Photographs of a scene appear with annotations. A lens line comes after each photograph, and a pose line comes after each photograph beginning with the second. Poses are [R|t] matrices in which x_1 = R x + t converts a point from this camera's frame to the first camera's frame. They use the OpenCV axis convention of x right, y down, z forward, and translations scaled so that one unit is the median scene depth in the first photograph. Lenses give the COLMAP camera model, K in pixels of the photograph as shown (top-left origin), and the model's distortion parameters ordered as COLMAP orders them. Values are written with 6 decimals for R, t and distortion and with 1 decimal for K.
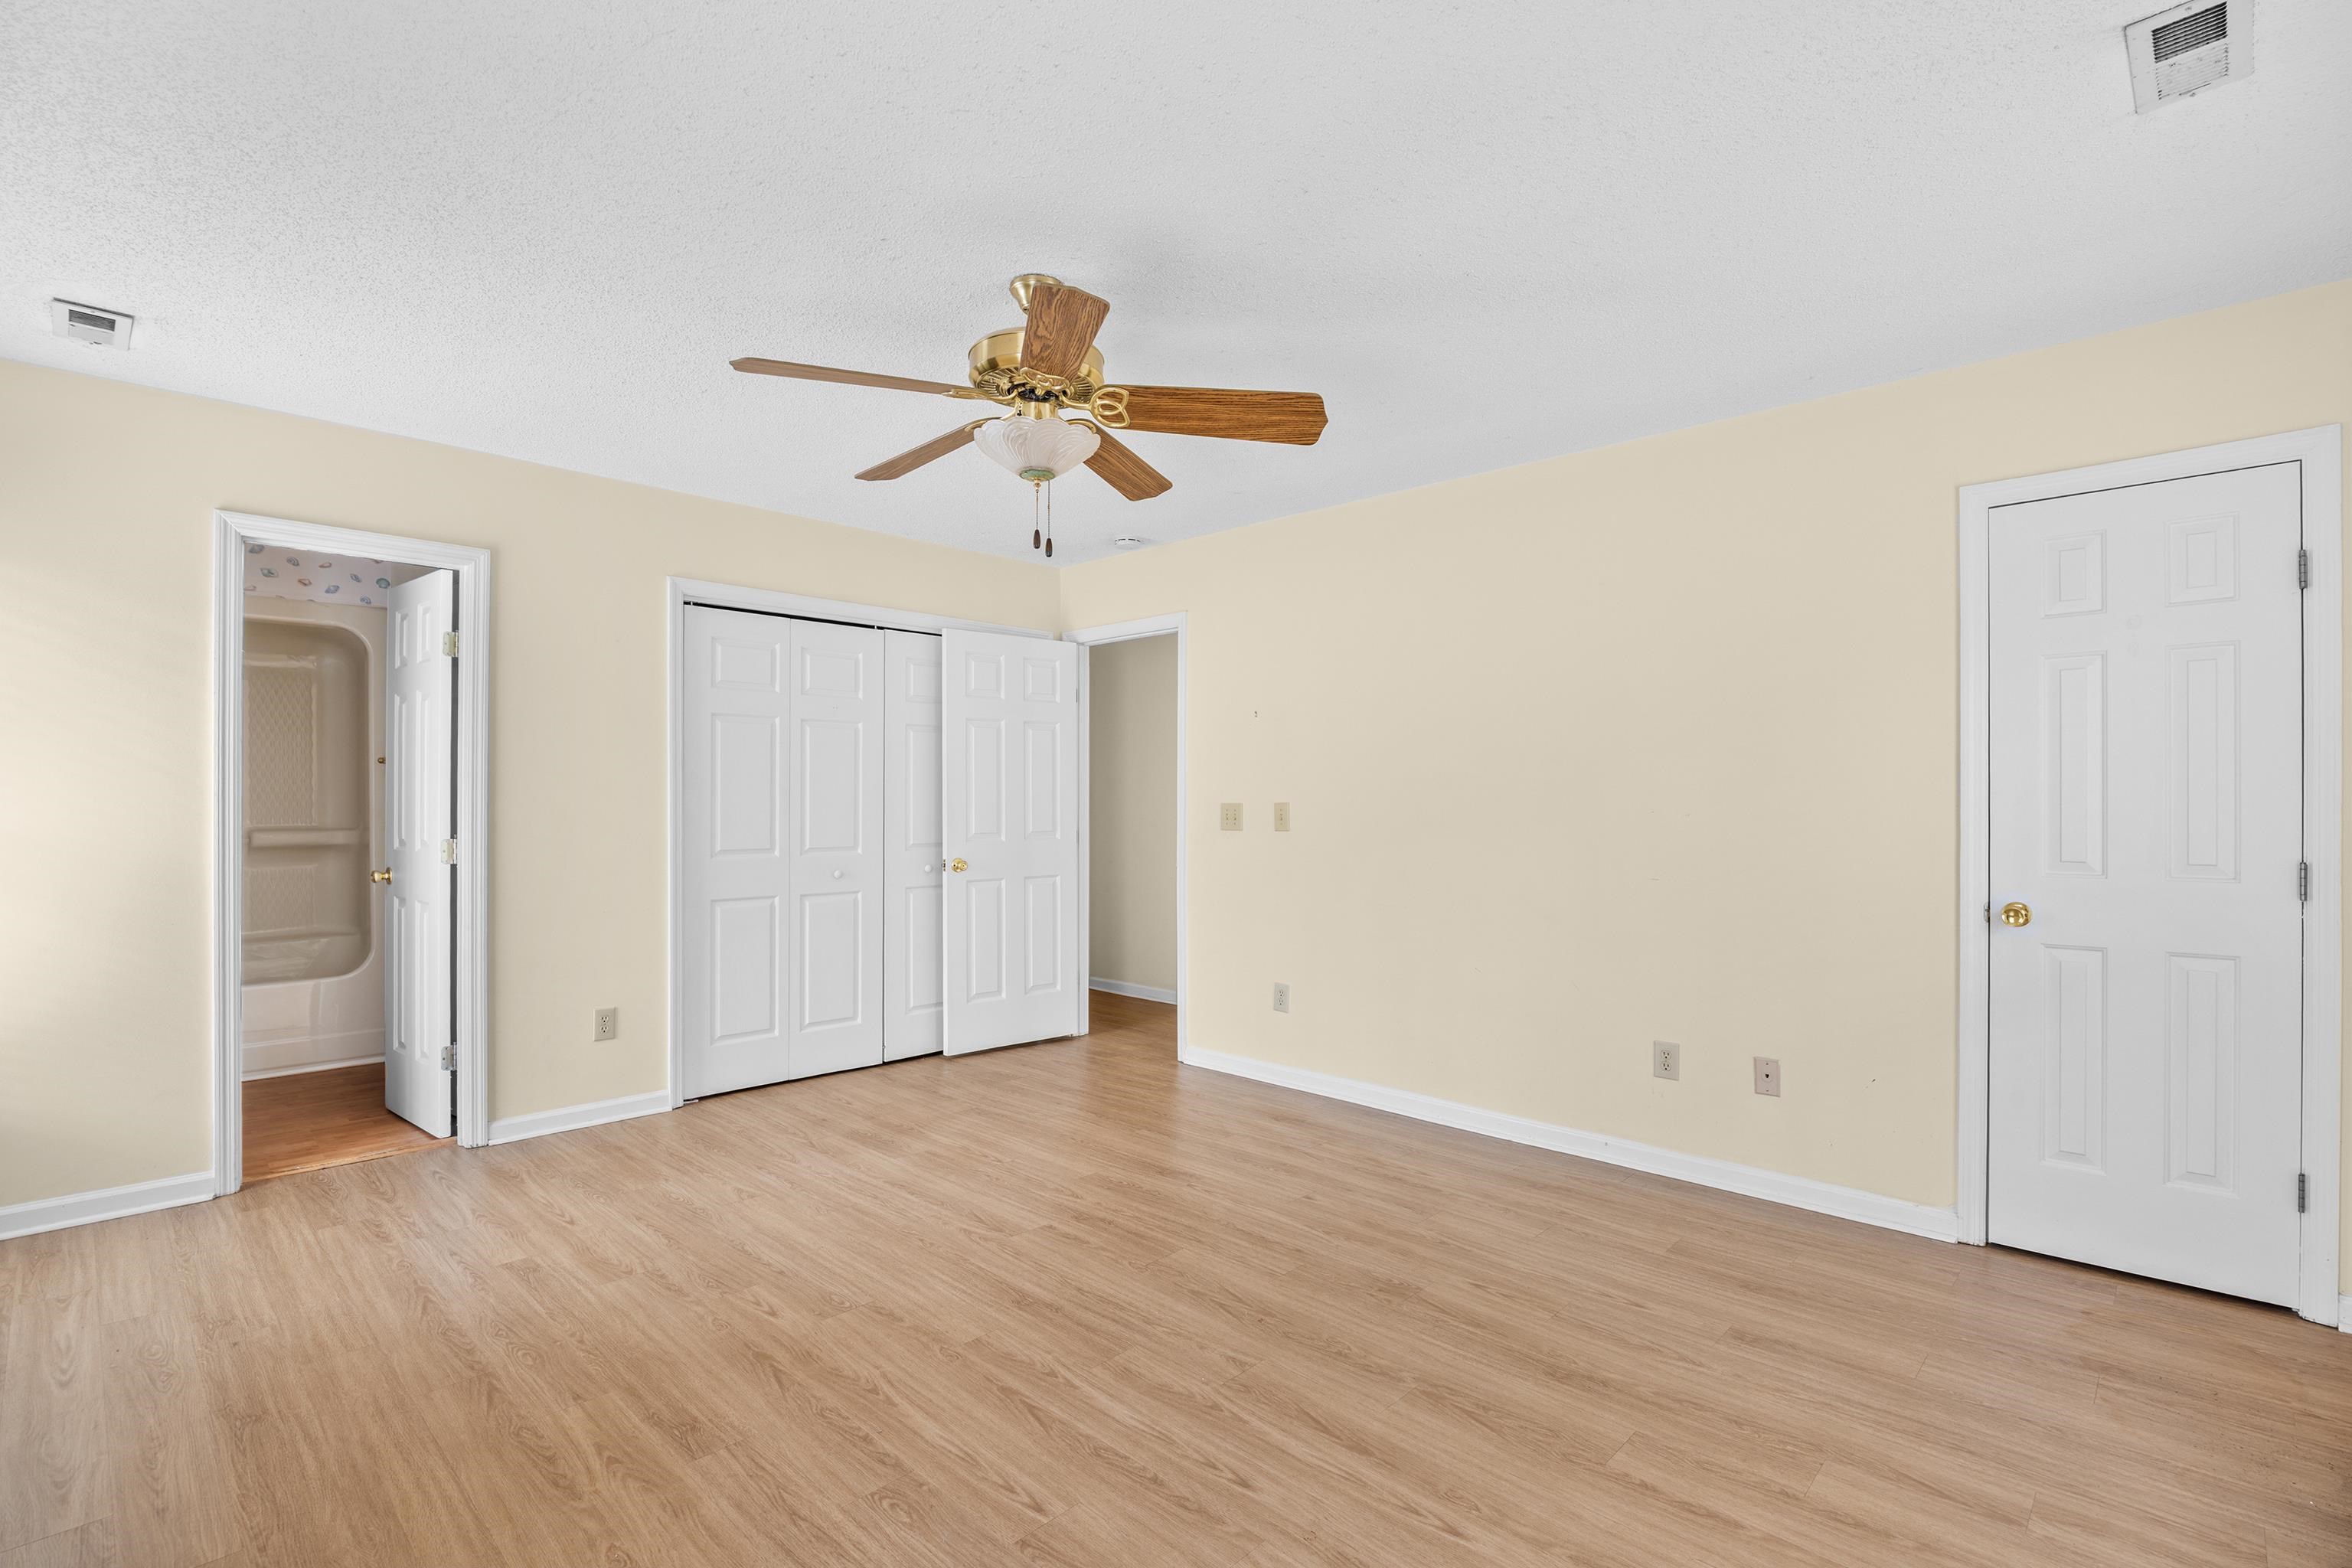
lens RADIAL K [[1082.5, 0, 1179.7], [0, 1082.5, 808.4], [0, 0, 1]] dist [-0.016502, -0.000017]
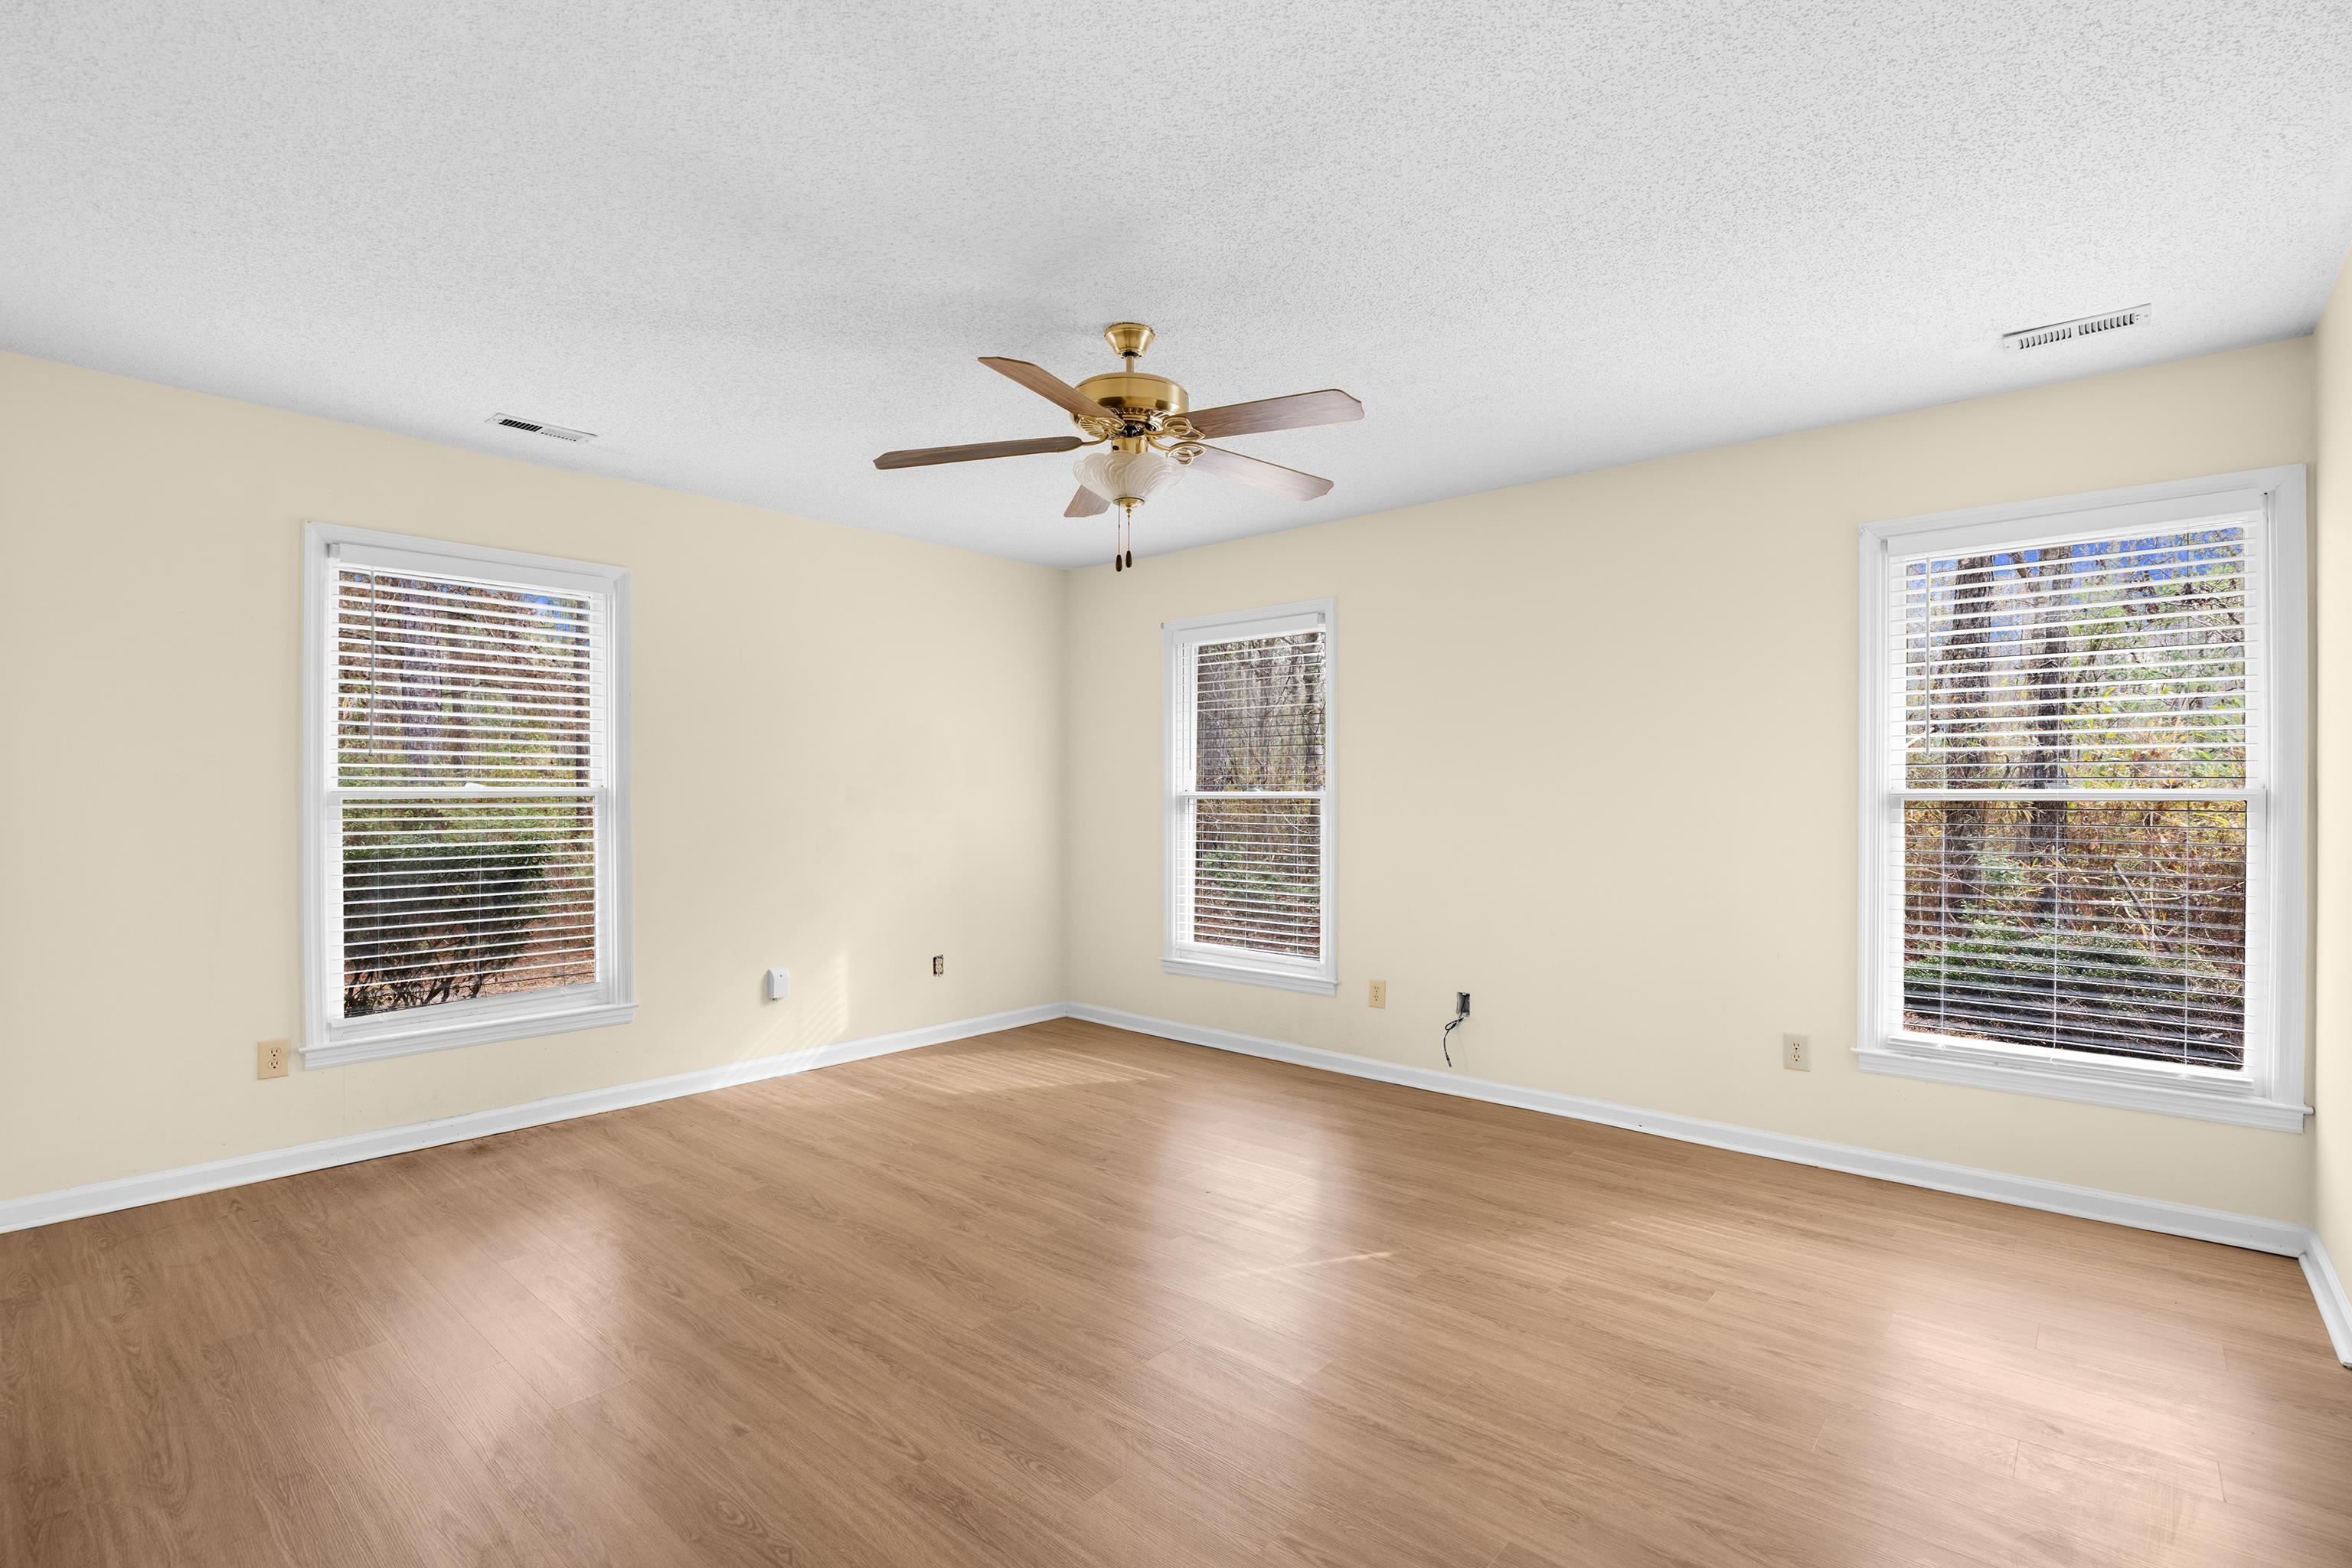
lens RADIAL K [[1078.1, 0, 1179.5], [0, 1078.1, 797.7], [0, 0, 1]] dist [-0.015976, 0.000128]
pose [[-0.999112, -0.004544, -0.041884, -0.112628], [-0.004924, 0.999948, 0.008971, -0.010838], [0.041841, 0.009169, -0.999082, 1.717427]]
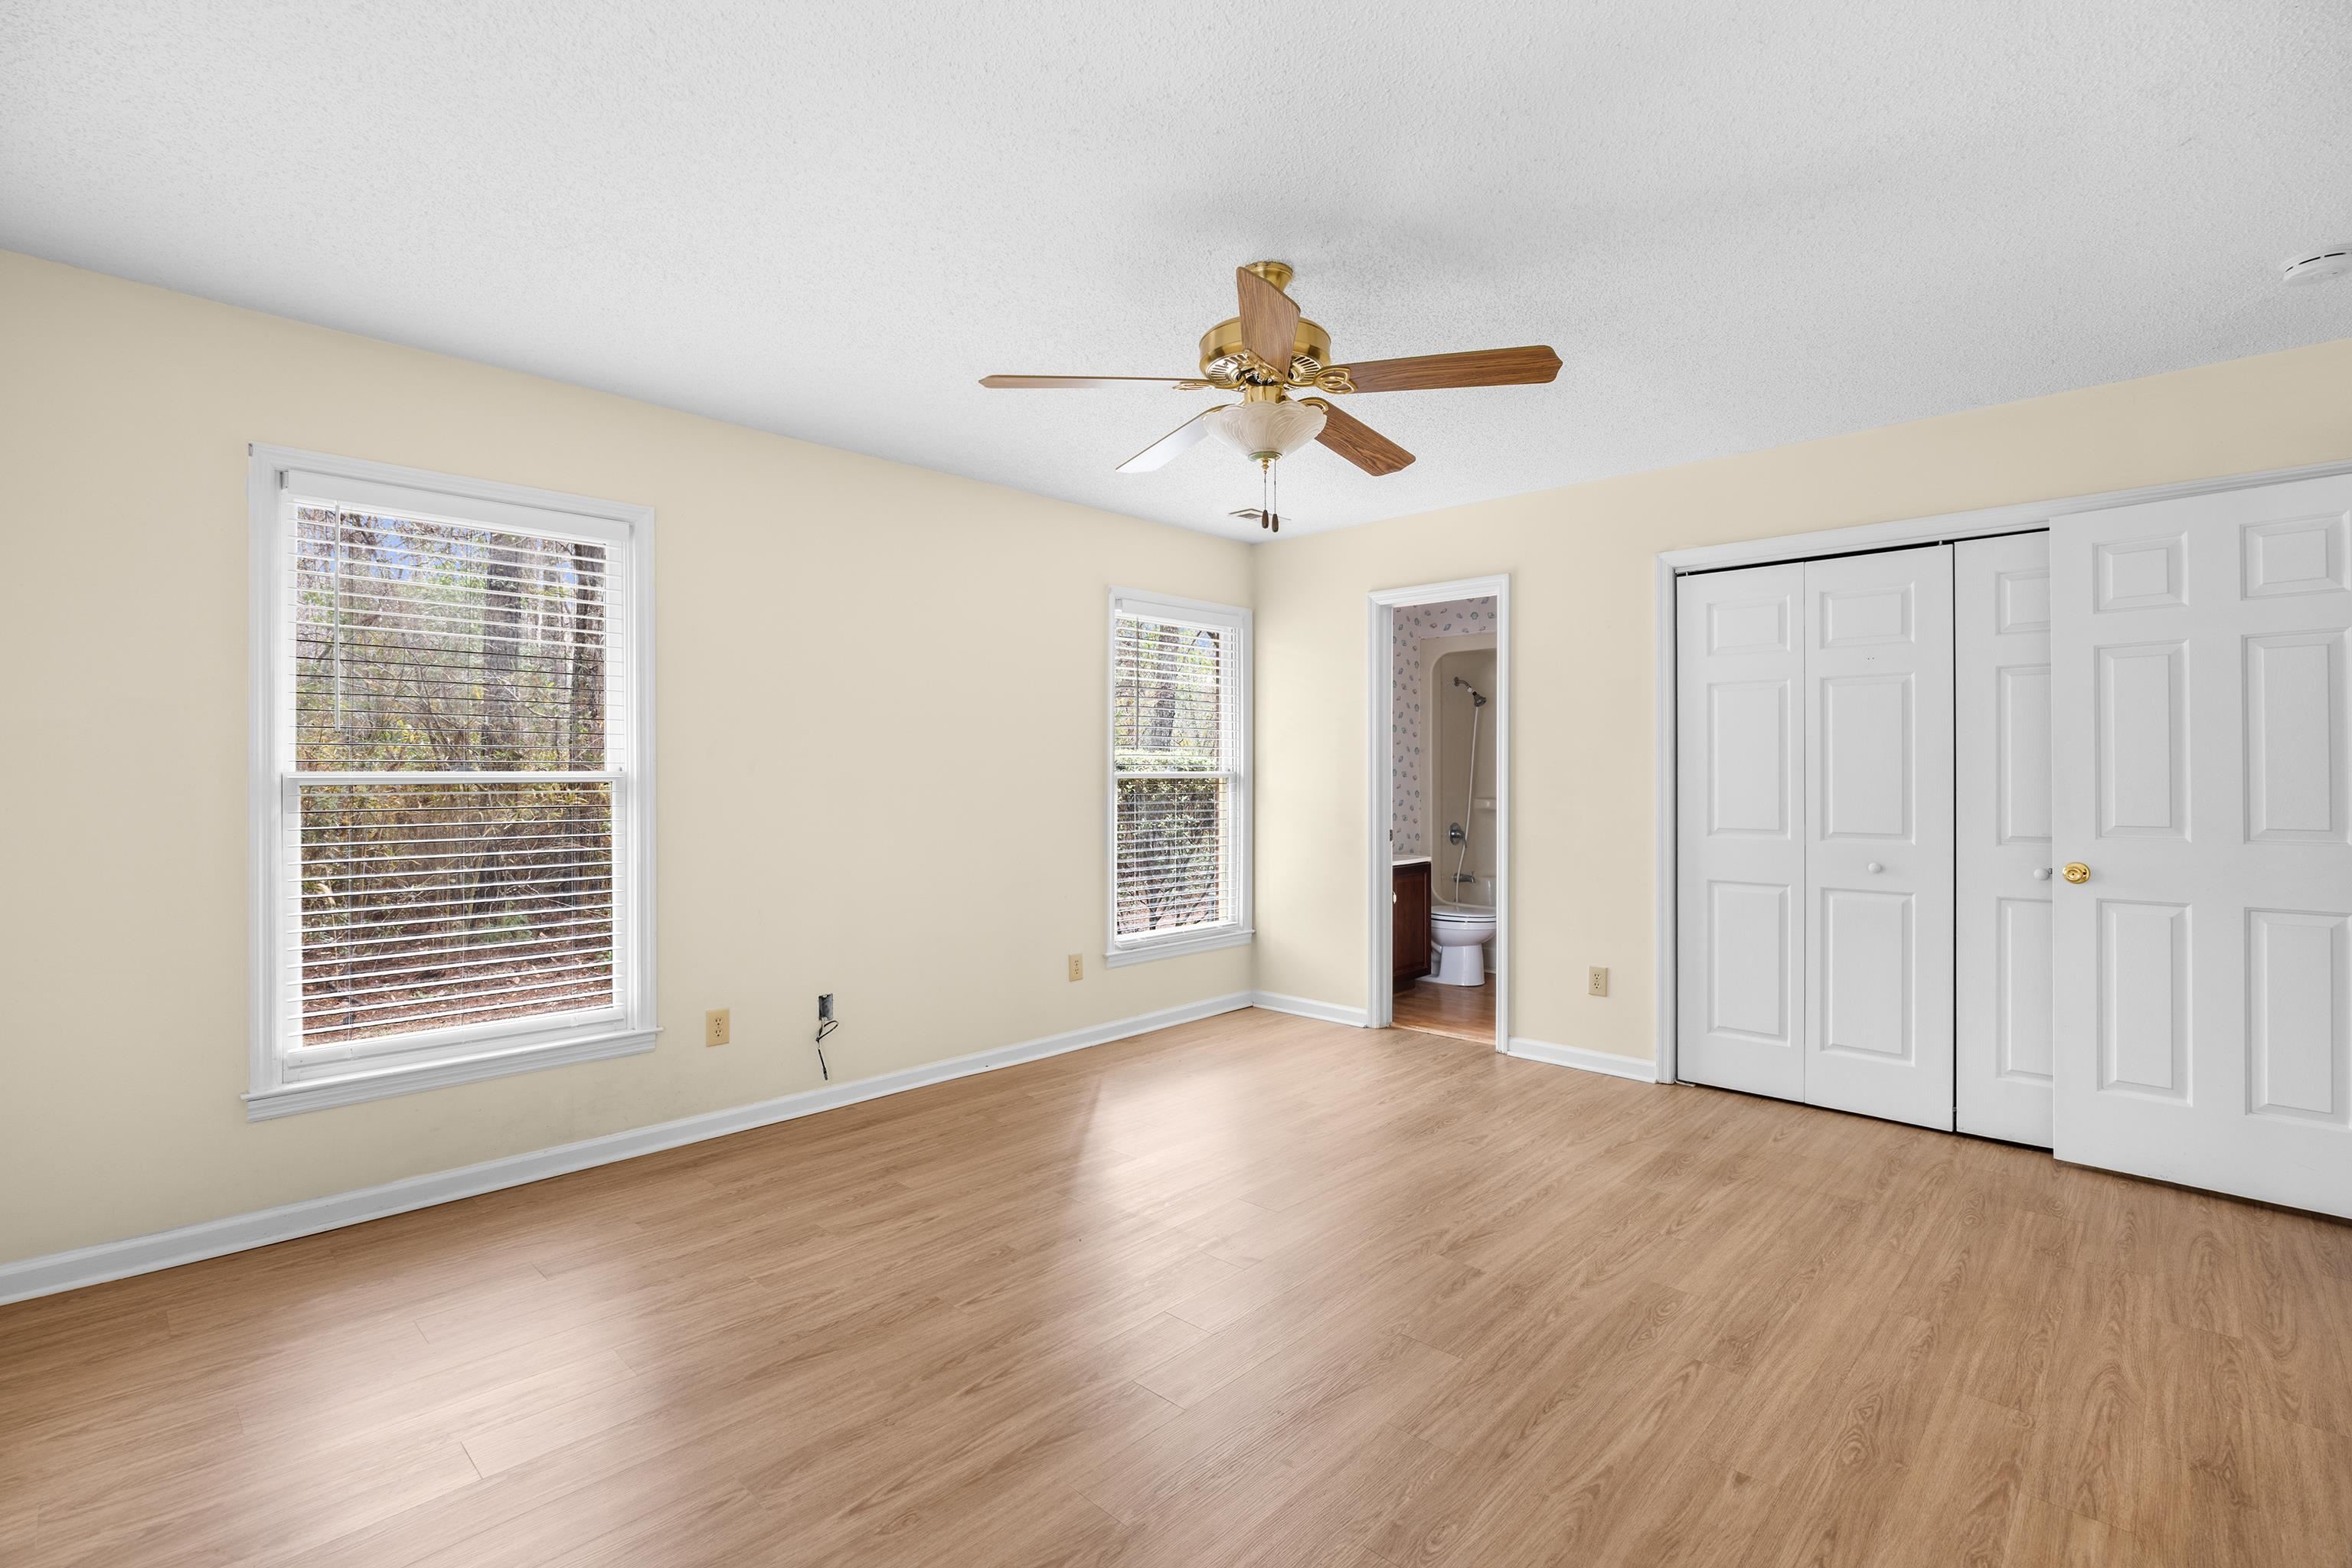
lens RADIAL K [[1068.0, 0, 1170.1], [0, 1068.0, 777.3], [0, 0, 1]] dist [-0.015890, 0.000421]
pose [[-0.006273, -0.001548, -0.999979, 0.711897], [-0.005624, 0.999983, -0.001513, -0.002763], [0.999965, 0.005615, -0.006282, 0.745001]]
